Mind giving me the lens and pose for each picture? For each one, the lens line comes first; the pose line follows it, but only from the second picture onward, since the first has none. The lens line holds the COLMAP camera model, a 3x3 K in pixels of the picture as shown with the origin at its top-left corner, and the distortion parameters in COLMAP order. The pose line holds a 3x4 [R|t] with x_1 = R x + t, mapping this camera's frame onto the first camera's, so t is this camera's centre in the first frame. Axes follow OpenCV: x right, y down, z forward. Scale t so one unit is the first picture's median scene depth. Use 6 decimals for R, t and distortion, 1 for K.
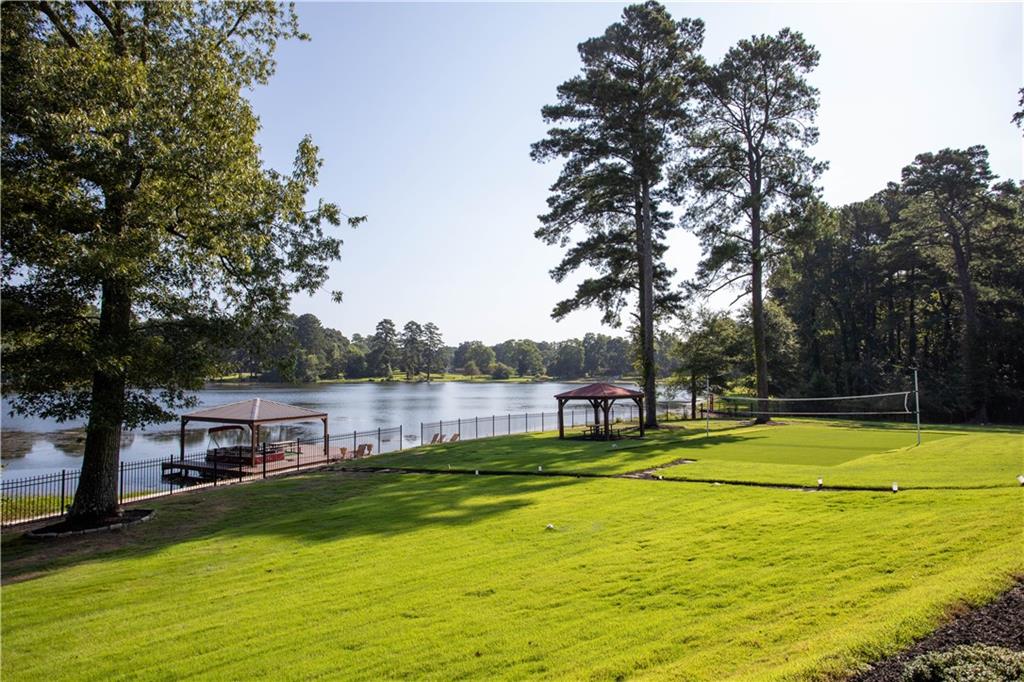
lens RADIAL K [[617.1, 0, 511.0], [0, 617.1, 334.7], [0, 0, 1]] dist [-0.009026, -0.000518]
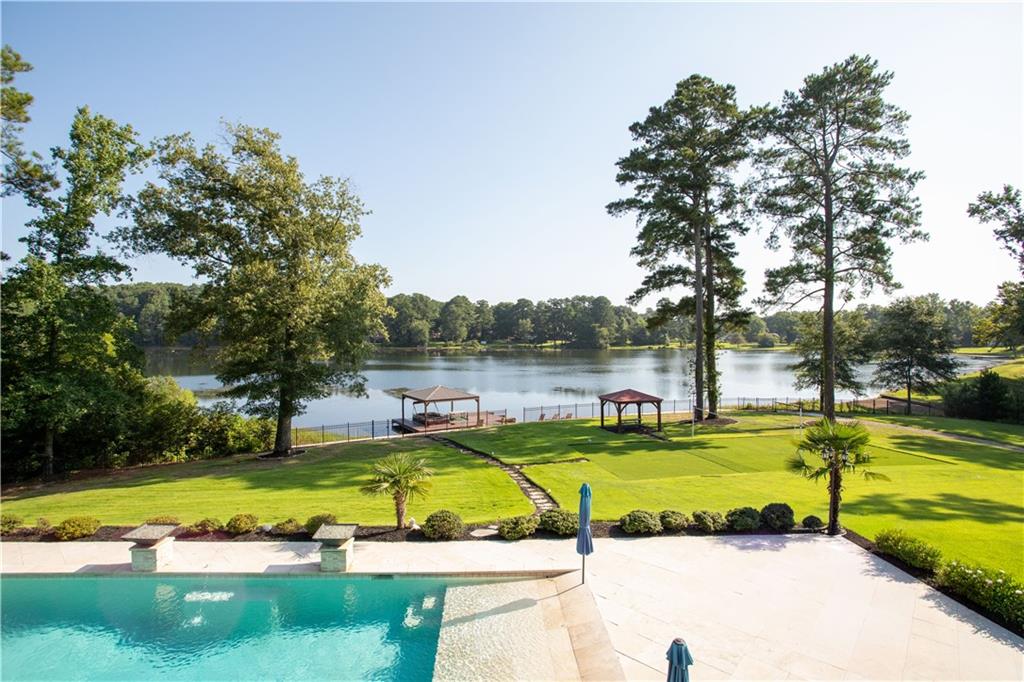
lens RADIAL K [[496.2, 0, 510.1], [0, 496.2, 338.7], [0, 0, 1]] dist [-0.040720, 0.008617]
pose [[0.852156, 0.004735, -0.523267, 0.351961], [0.030833, 0.997767, 0.059241, -0.075776], [0.522379, -0.066616, 0.850107, -0.036390]]
